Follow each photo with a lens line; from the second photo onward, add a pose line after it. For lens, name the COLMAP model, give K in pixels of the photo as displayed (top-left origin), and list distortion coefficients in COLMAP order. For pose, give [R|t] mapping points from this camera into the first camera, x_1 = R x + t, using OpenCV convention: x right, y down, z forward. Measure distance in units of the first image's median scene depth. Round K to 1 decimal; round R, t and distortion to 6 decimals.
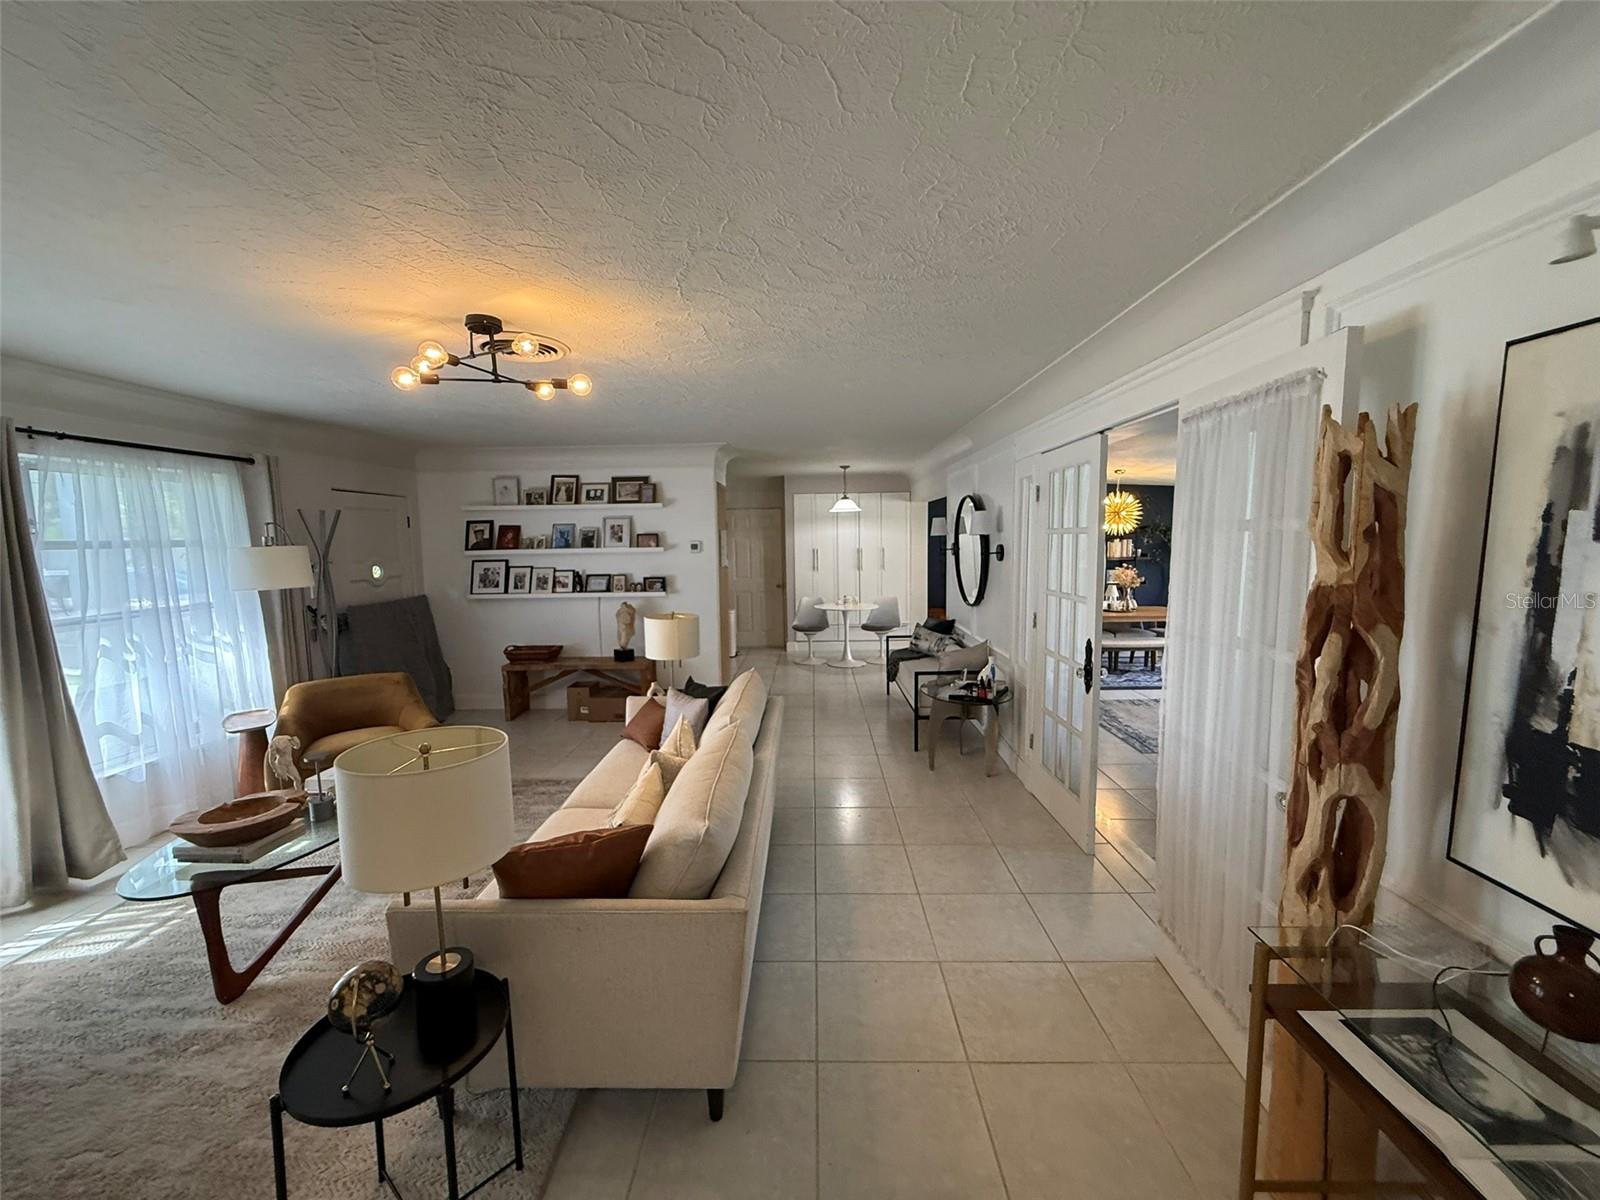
lens RADIAL K [[641.8, 0, 795.8], [0, 641.8, 598.3], [0, 0, 1]] dist [0.002926, 0.000353]
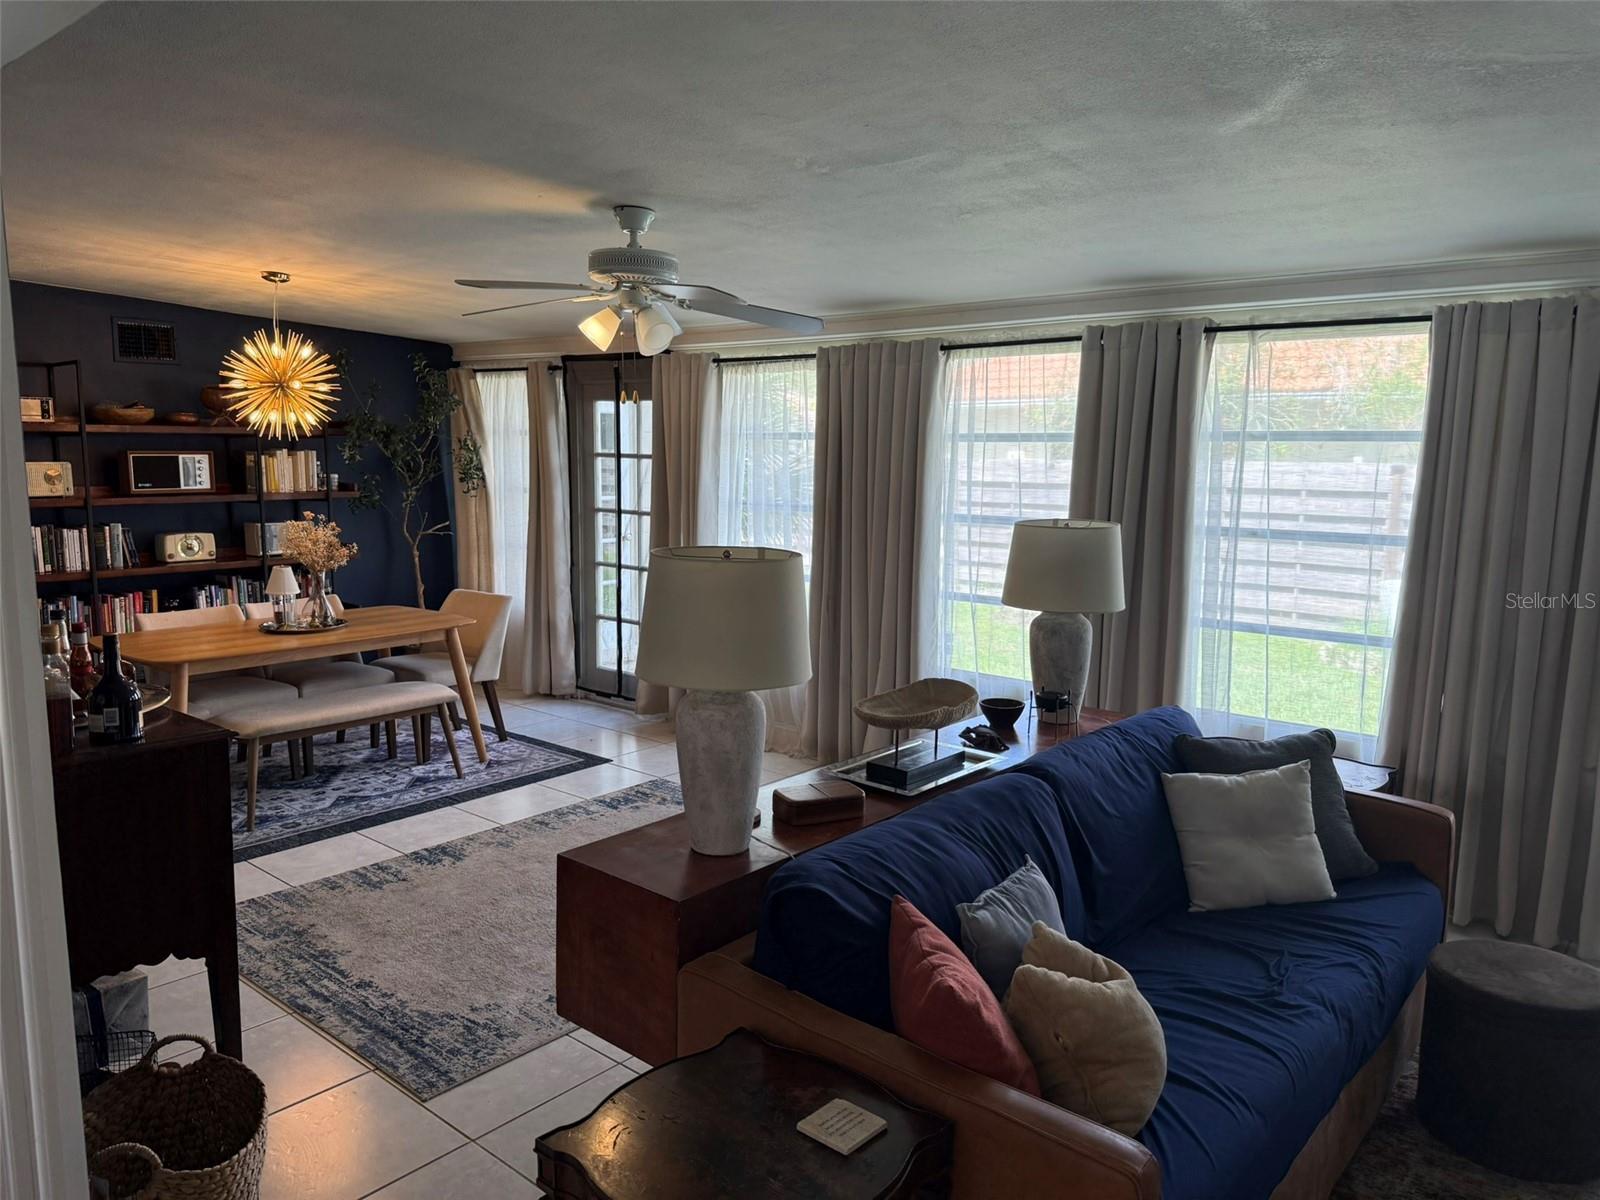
lens RADIAL K [[1115.2, 0, 793.3], [0, 1115.2, 612.8], [0, 0, 1]] dist [0.150772, -0.241982]
pose [[0.631730, -0.092103, 0.769698, 0.148294], [0.054093, 0.995734, 0.074754, -0.026771], [-0.773299, -0.005589, 0.634017, 0.309809]]
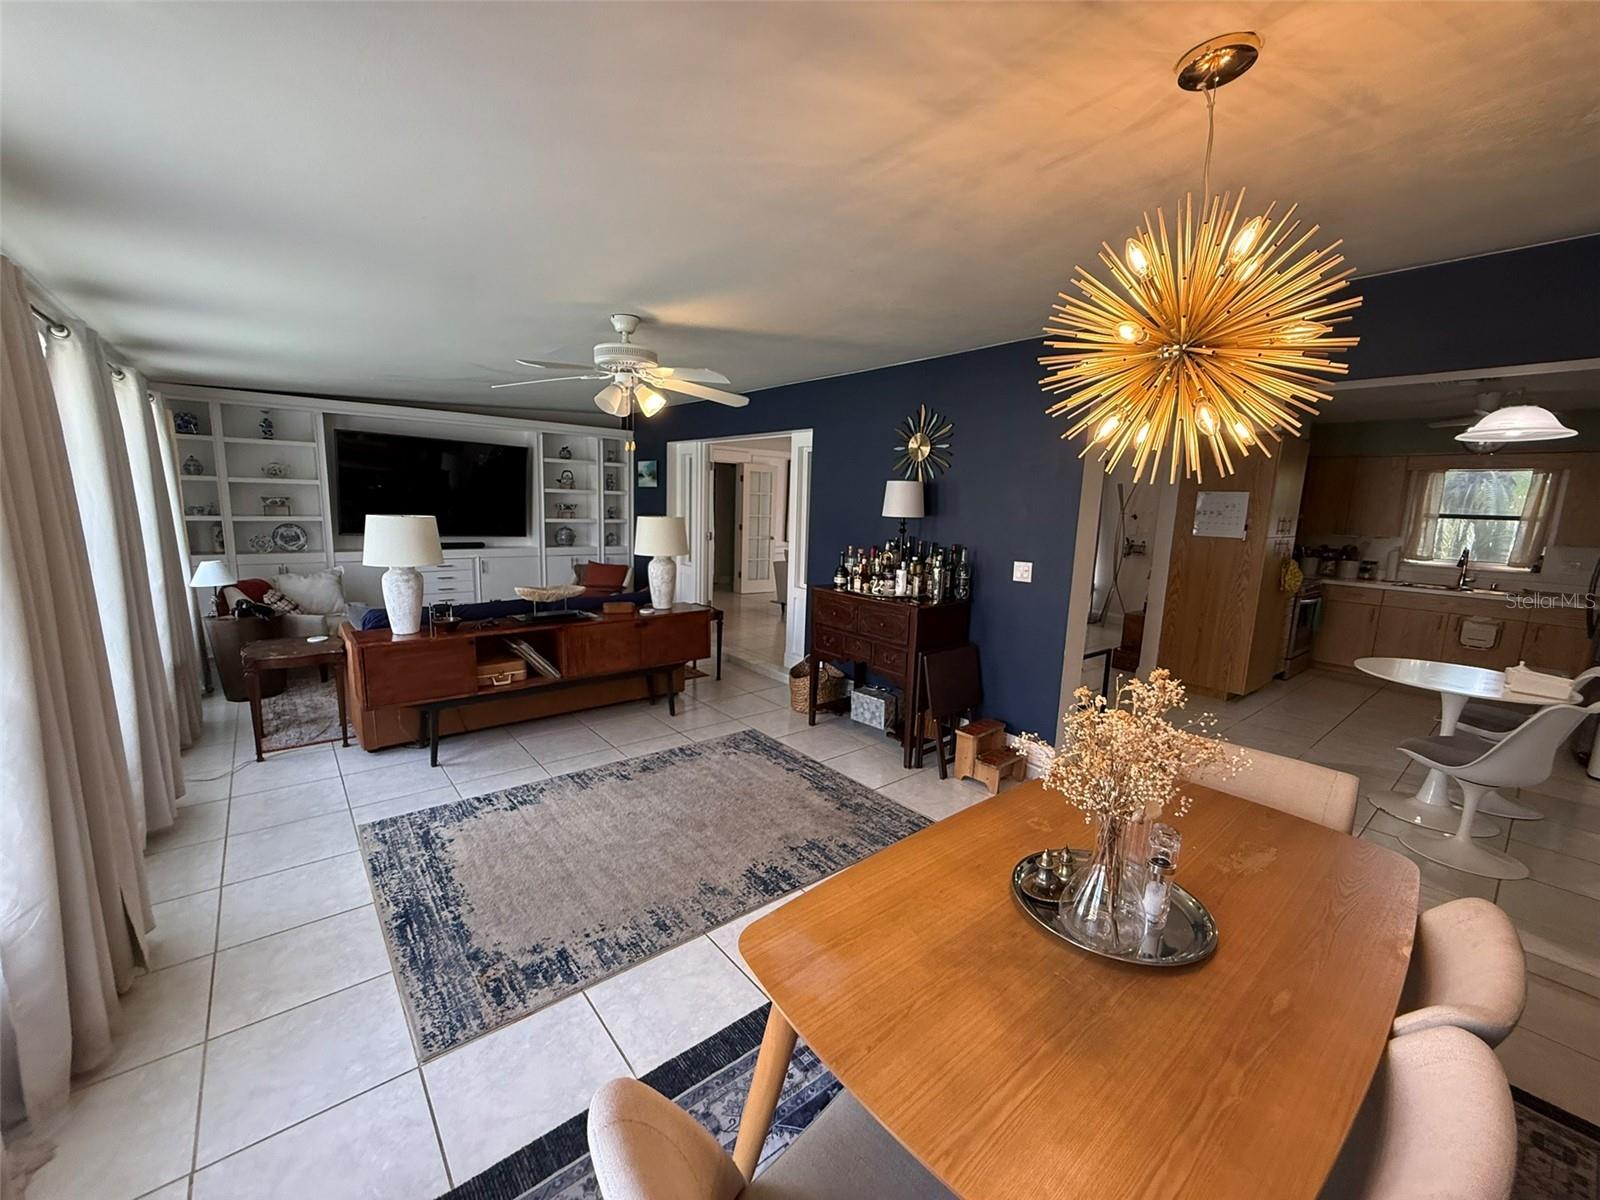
lens RADIAL K [[639.3, 0, 796.2], [0, 639.3, 599.9], [0, 0, 1]] dist [-0.000429, 0.000004]
pose [[-0.756739, 0.091423, -0.647293, 0.677136], [-0.086227, 0.967562, 0.237464, -0.098253], [0.648006, 0.235512, -0.724308, 1.054636]]
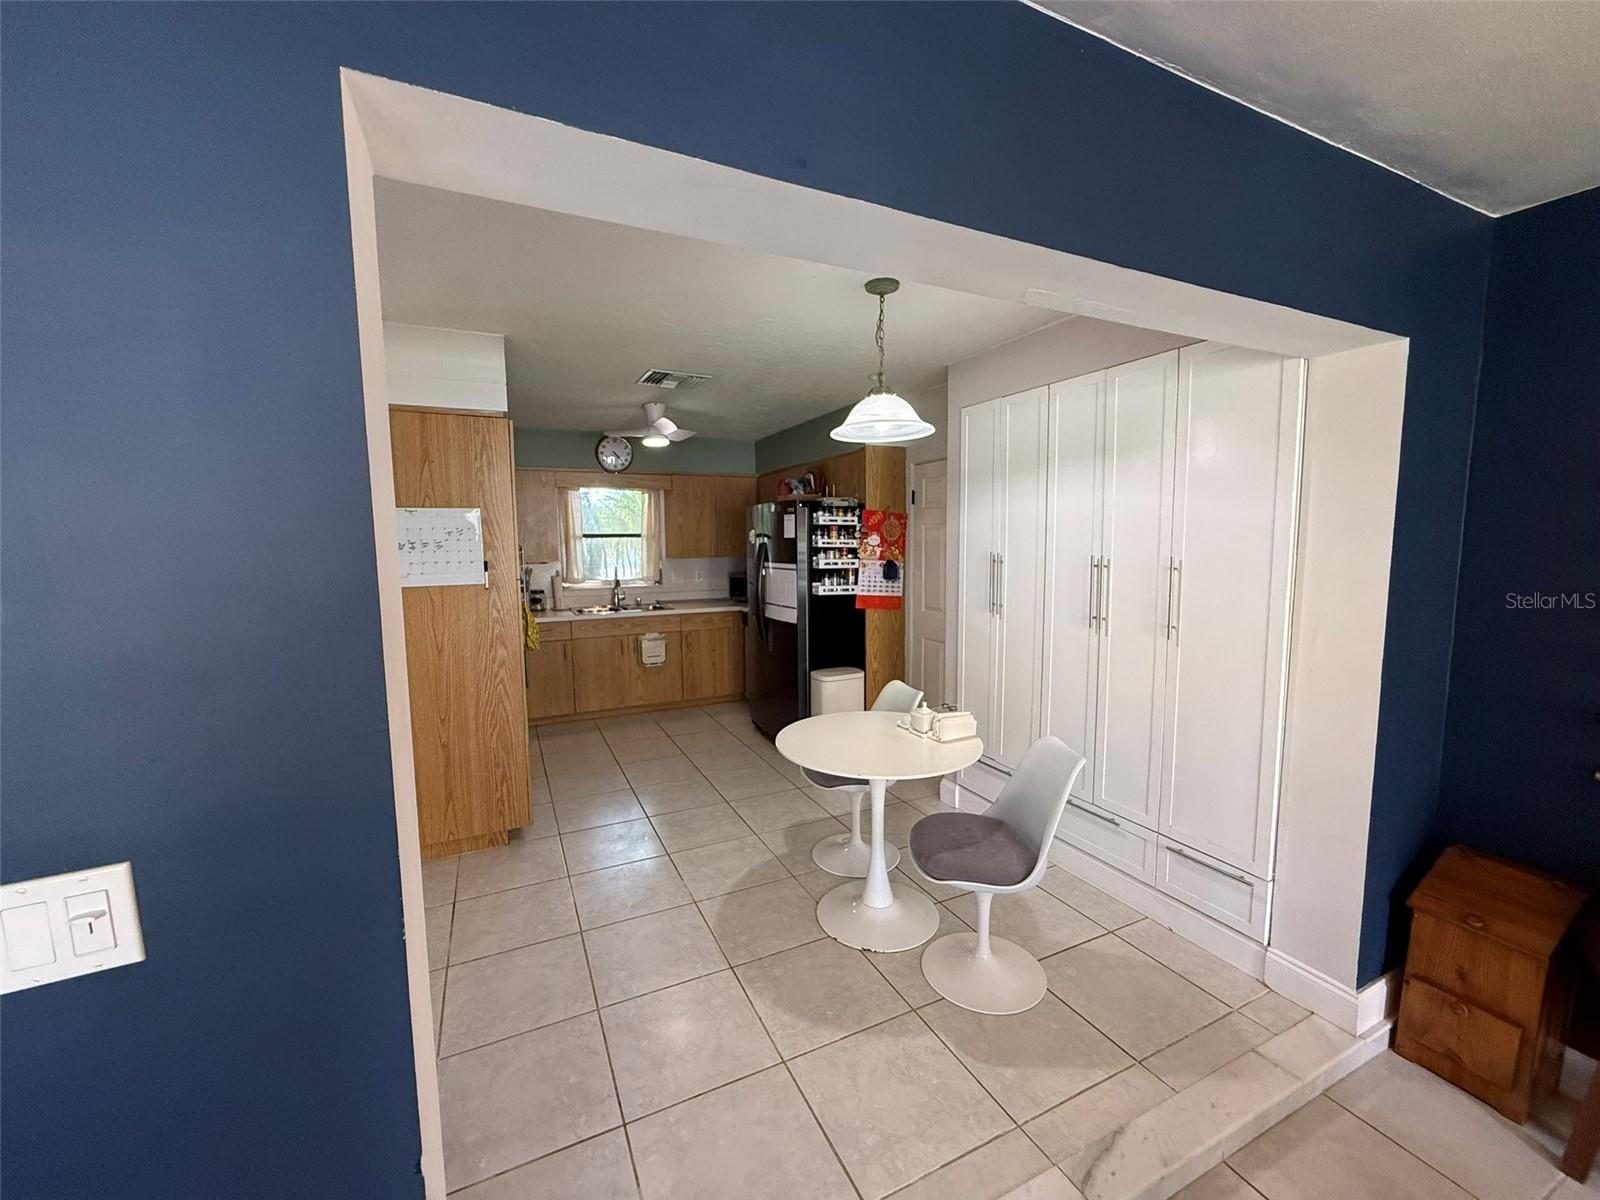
lens RADIAL K [[641.8, 0, 795.8], [0, 641.8, 598.3], [0, 0, 1]] dist [0.002926, 0.000353]
pose [[0.448928, 0.096759, -0.888314, 0.352656], [-0.082161, 0.994378, 0.066791, -0.077533], [0.889783, 0.043001, 0.454354, 0.857047]]
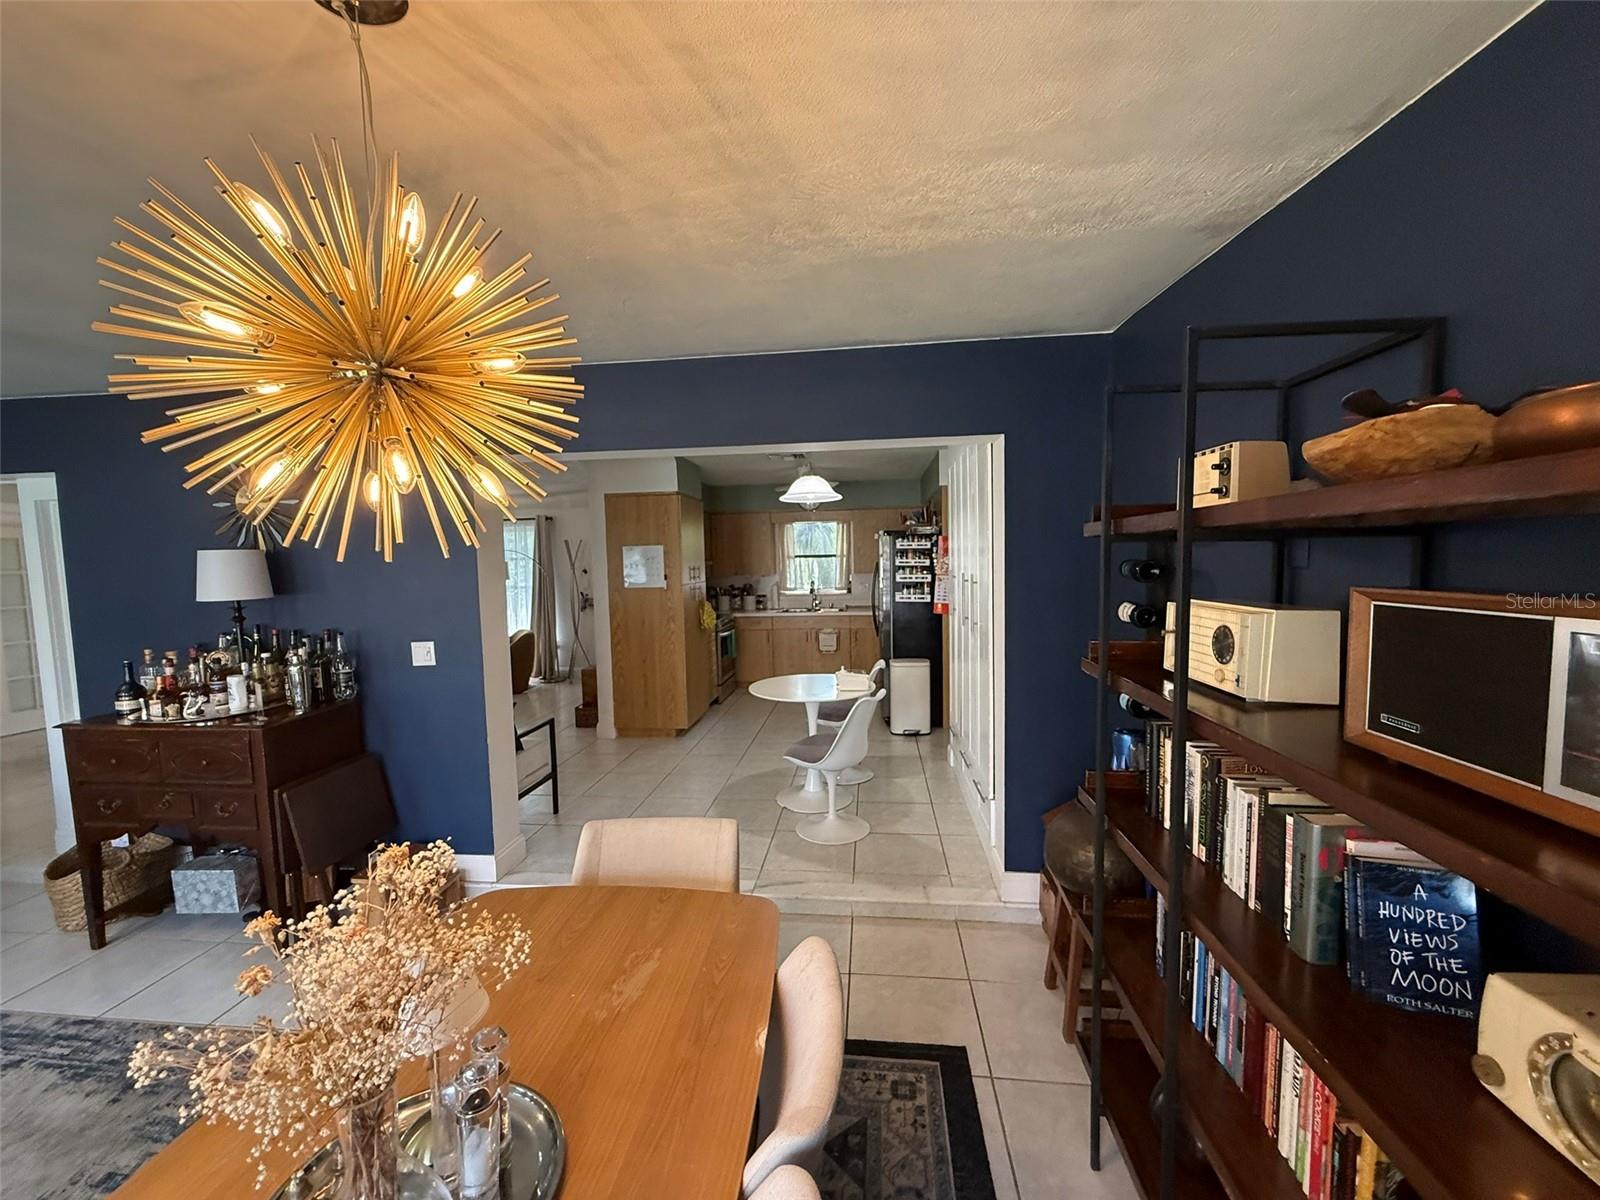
lens RADIAL K [[641.8, 0, 795.8], [0, 641.8, 598.3], [0, 0, 1]] dist [0.002926, 0.000353]
pose [[-0.093654, 0.081060, -0.992299, 0.604500], [-0.072521, 0.993477, 0.088001, -0.104602], [0.992960, 0.080204, -0.087165, 1.071484]]
